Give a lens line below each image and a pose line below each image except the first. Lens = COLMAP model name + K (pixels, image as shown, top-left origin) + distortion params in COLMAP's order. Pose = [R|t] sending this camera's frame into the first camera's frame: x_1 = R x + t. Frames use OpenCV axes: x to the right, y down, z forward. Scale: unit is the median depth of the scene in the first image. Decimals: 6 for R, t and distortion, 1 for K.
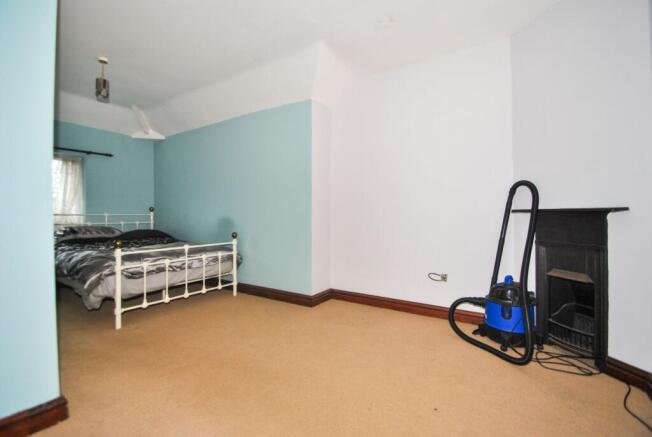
lens RADIAL K [[292.0, 0, 325.6], [0, 292.0, 216.6], [0, 0, 1]] dist [0.001775, 0.000155]
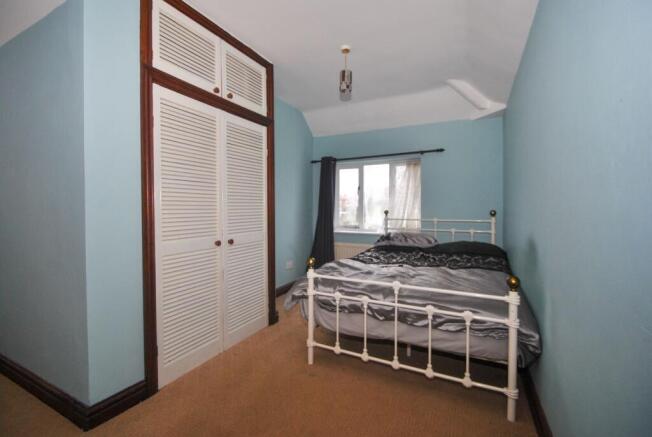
lens RADIAL K [[292.0, 0, 324.6], [0, 292.0, 213.7], [0, 0, 1]] dist [0.001775, 0.000155]
pose [[0.098886, 0.014715, -0.994990, 0.103481], [-0.004014, 0.999888, 0.014389, -0.049931], [0.995091, 0.002572, 0.098934, 0.793729]]
